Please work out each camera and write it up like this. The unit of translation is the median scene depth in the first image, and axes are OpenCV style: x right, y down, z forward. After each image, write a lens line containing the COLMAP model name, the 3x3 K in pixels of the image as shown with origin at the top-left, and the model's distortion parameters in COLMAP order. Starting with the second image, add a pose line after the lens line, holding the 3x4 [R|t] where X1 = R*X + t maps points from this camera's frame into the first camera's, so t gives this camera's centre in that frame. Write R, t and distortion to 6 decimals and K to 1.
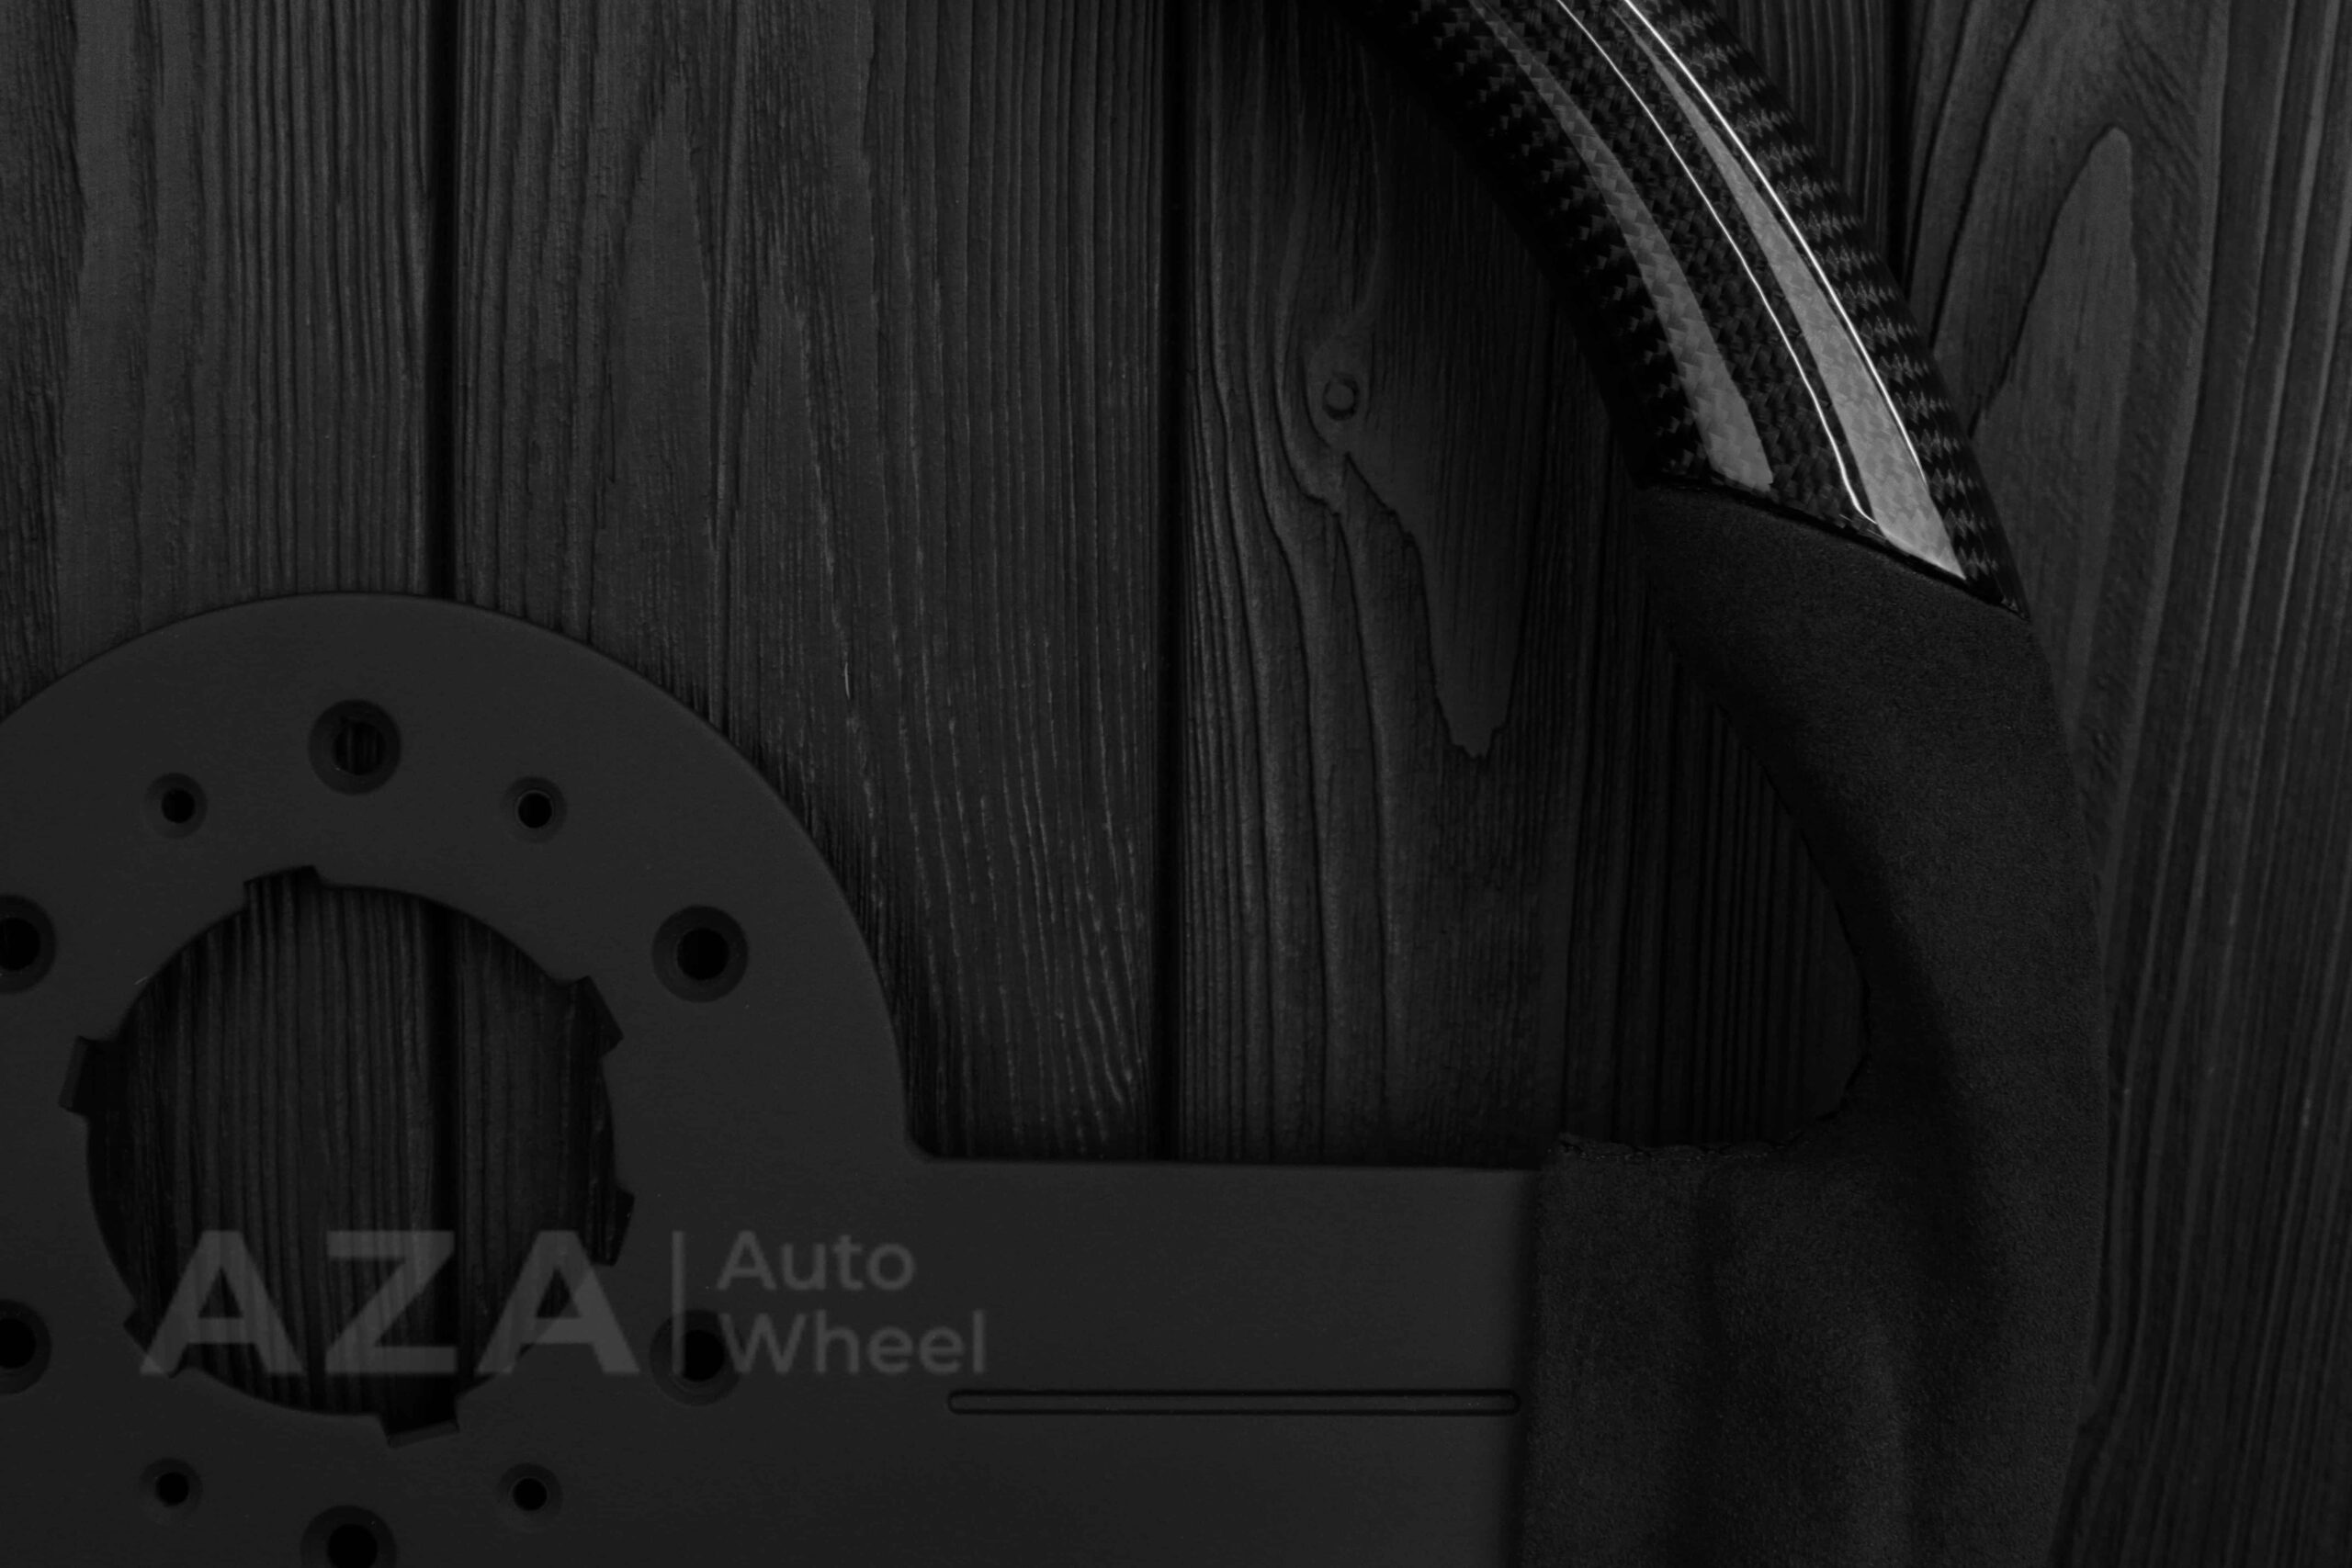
lens RADIAL K [[3607.3, 0, 1177.9], [0, 3607.3, 786.0], [0, 0, 1]] dist [-0.192688, 0.000000]
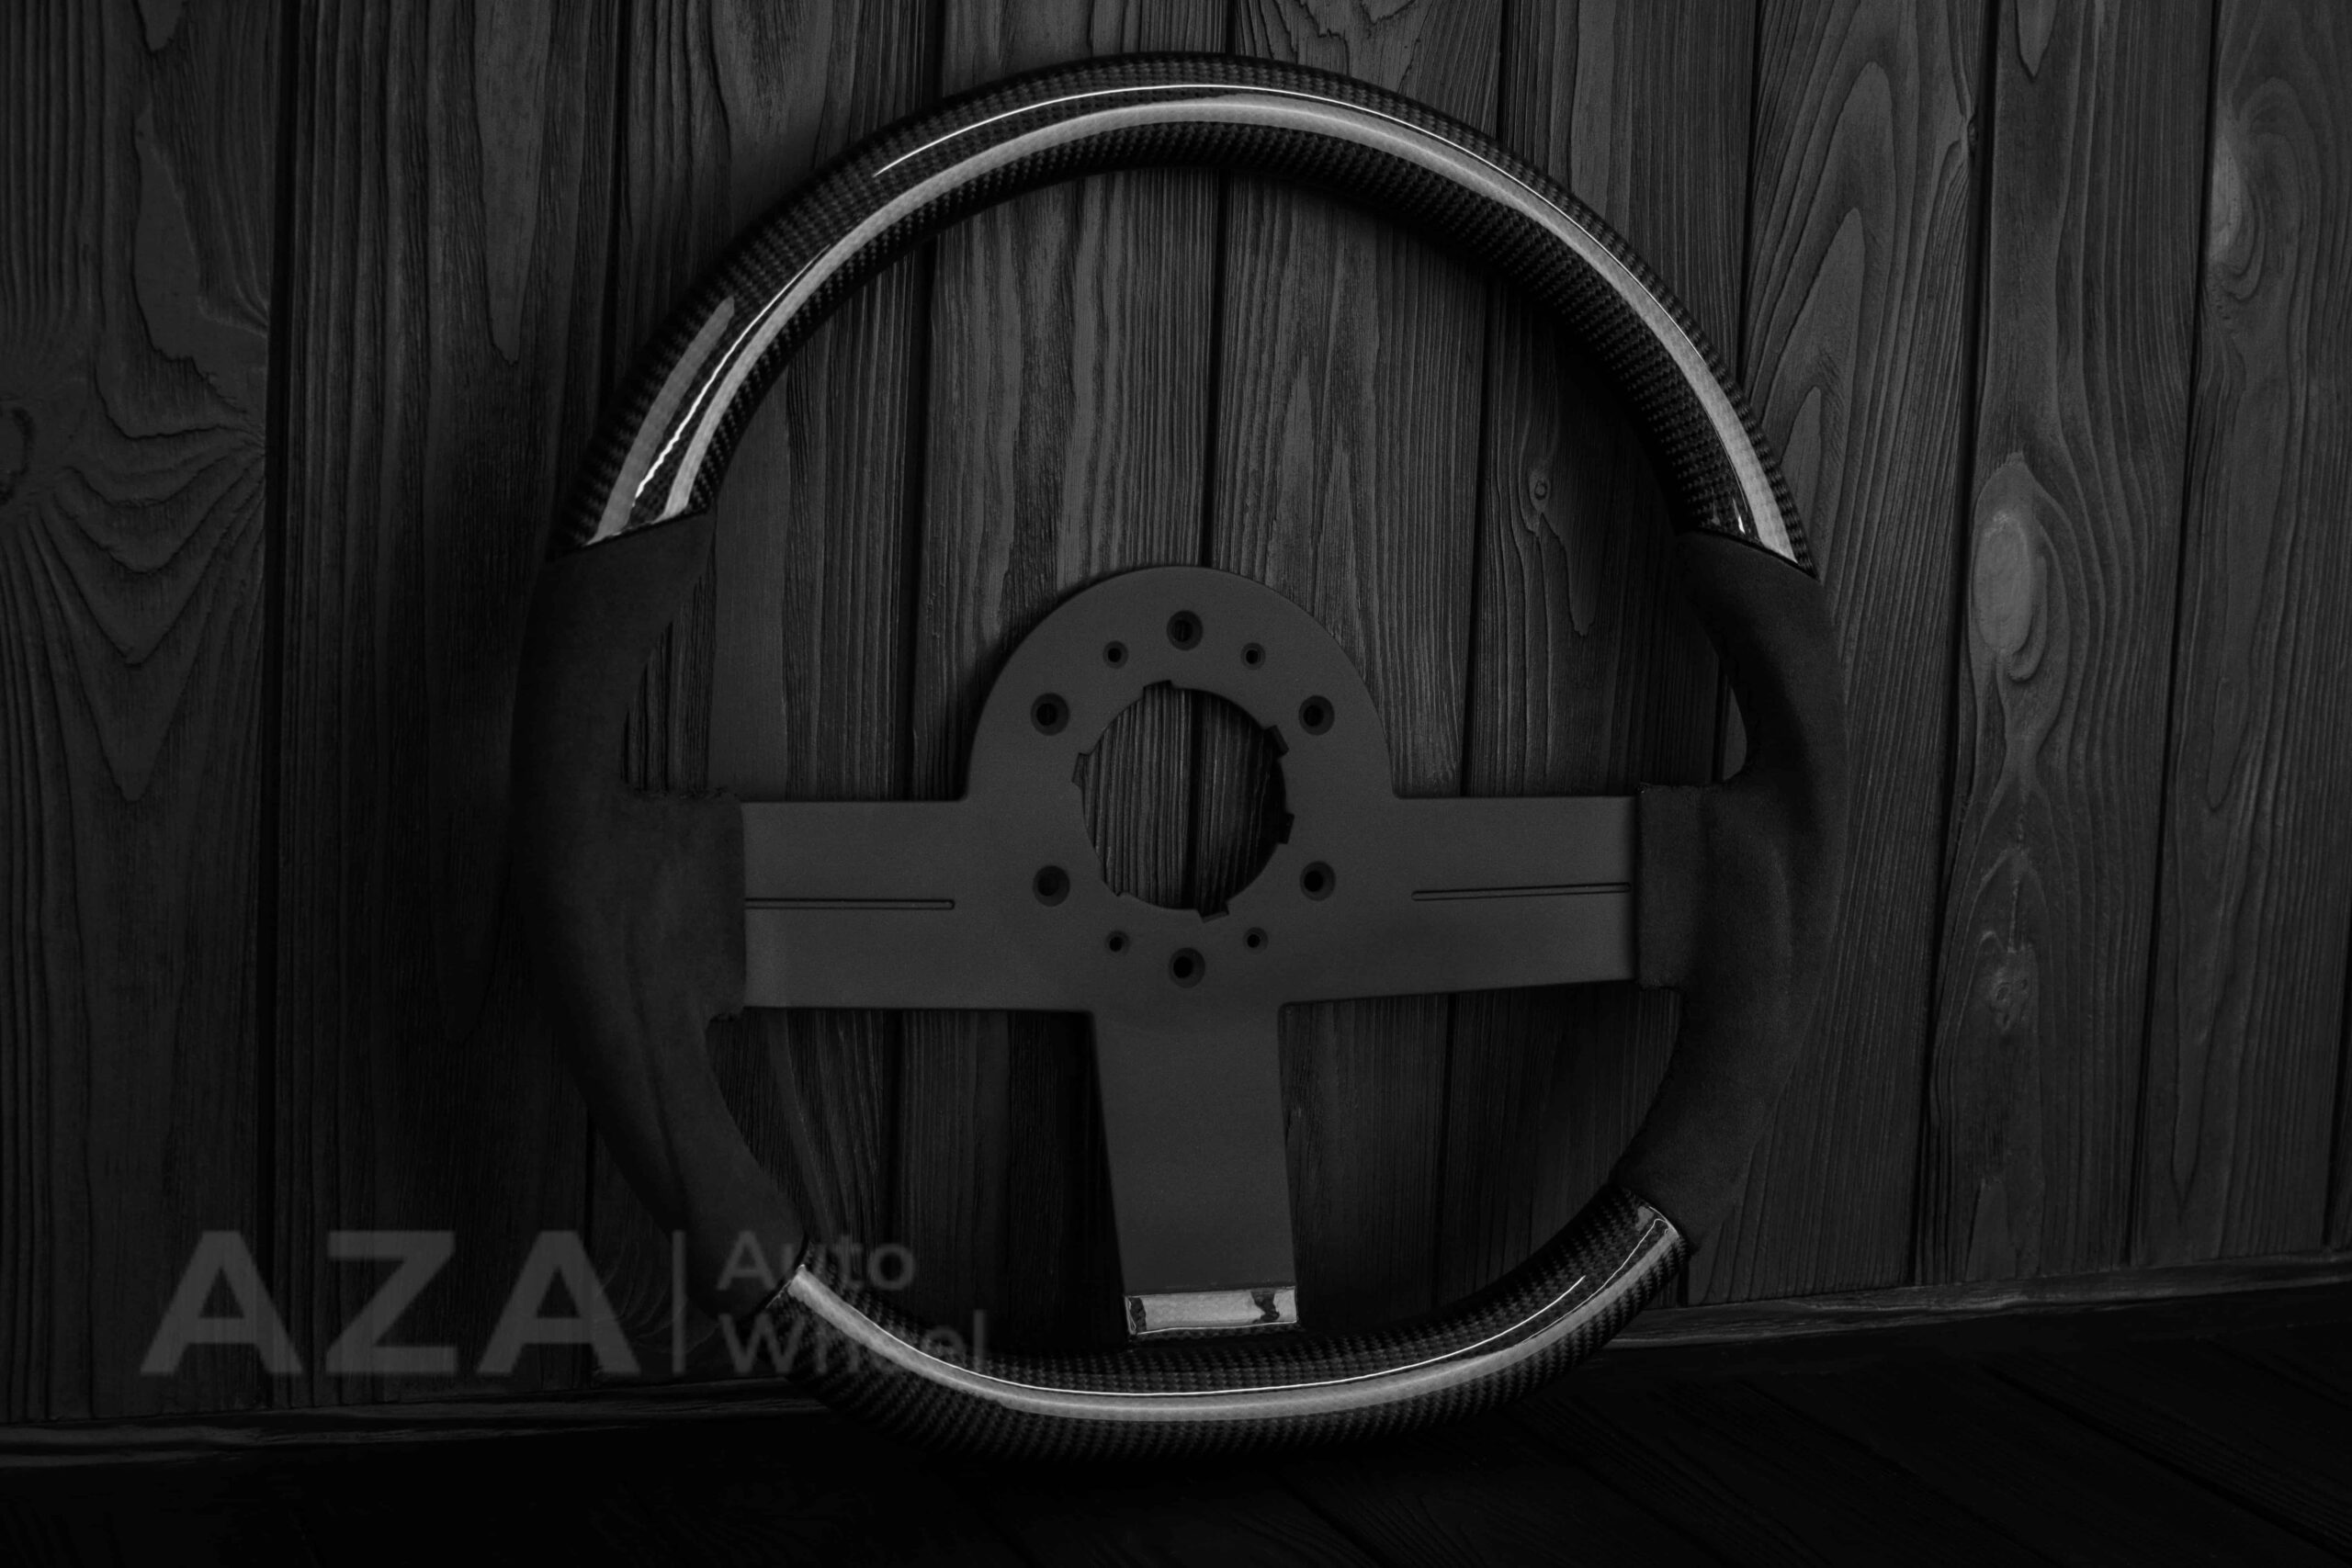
lens RADIAL K [[3607.3, 0, 1175.9], [0, 3607.3, 780.5], [0, 0, 1]] dist [-0.192688, 0.000000]
pose [[0.937659, -0.012868, 0.347318, -1.067674], [0.003012, 0.999578, 0.028902, 0.019698], [-0.347543, -0.026055, 0.937302, -1.257797]]
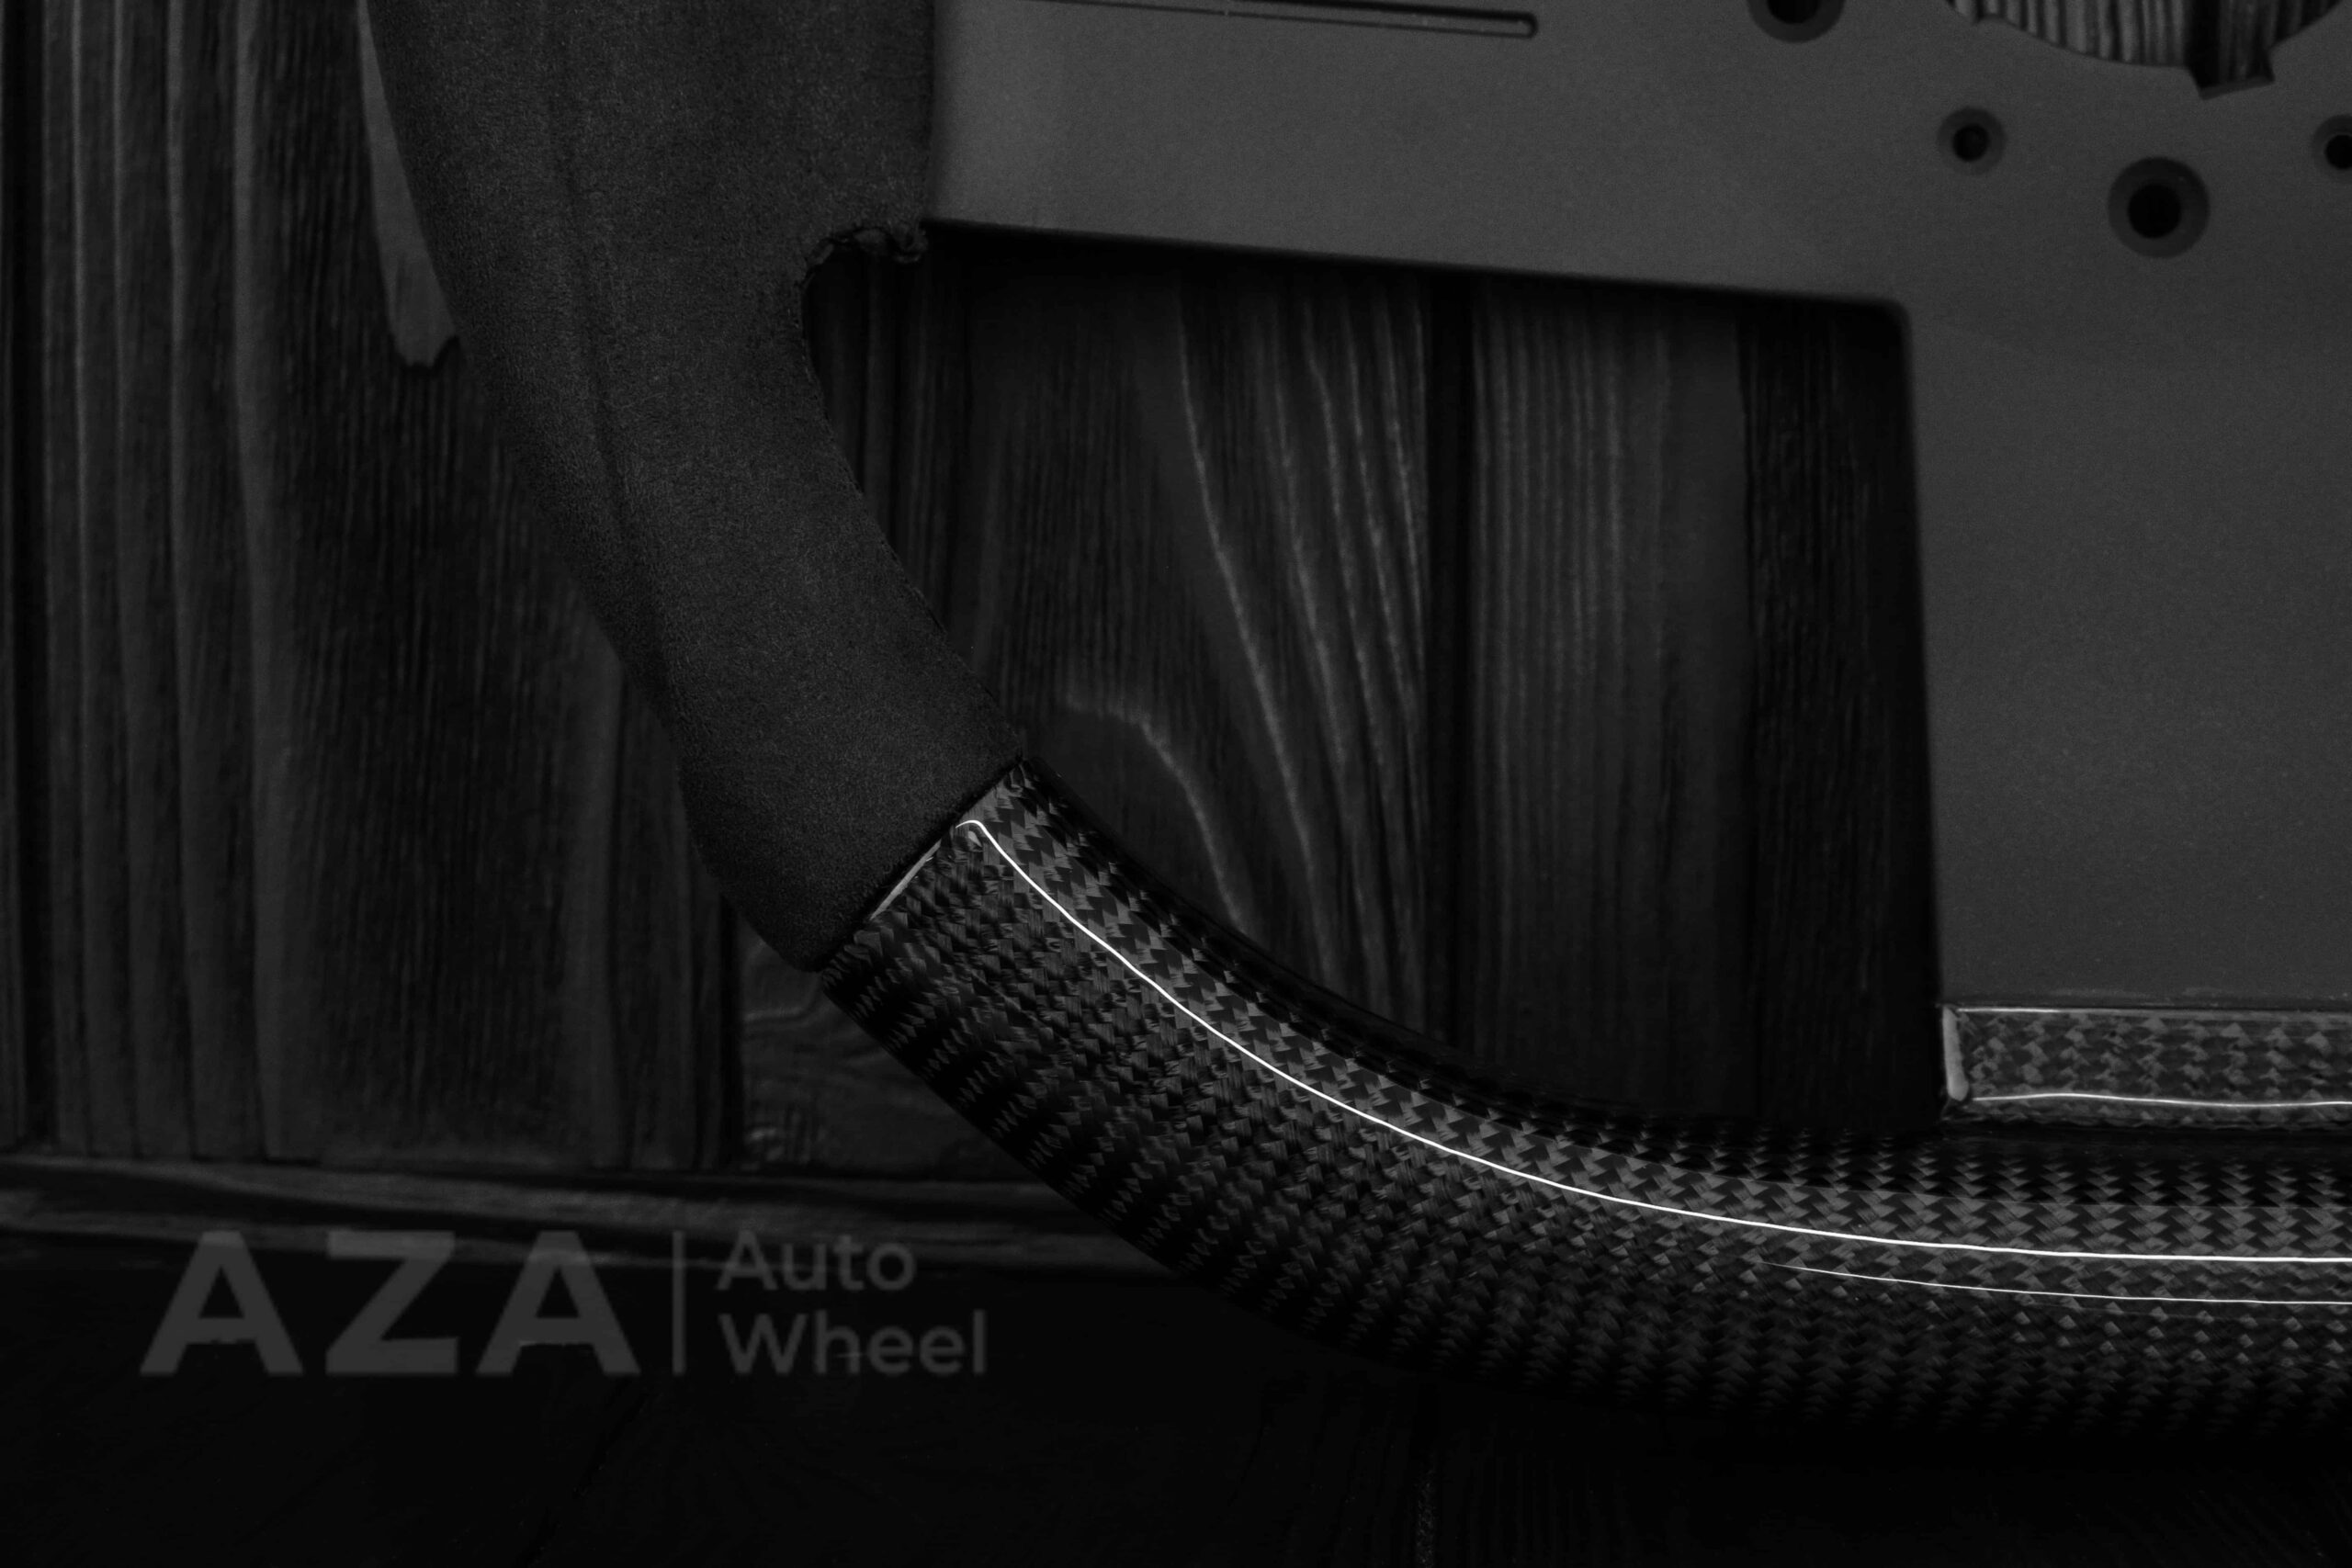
lens RADIAL K [[3607.3, 0, 1189.9], [0, 3607.3, 747.8], [0, 0, 1]] dist [-0.192688, 0.000000]
pose [[0.993337, 0.003713, -0.115186, -0.376895], [-0.004288, 0.999980, -0.004743, 0.361870], [0.115166, 0.005206, 0.993333, 0.022454]]
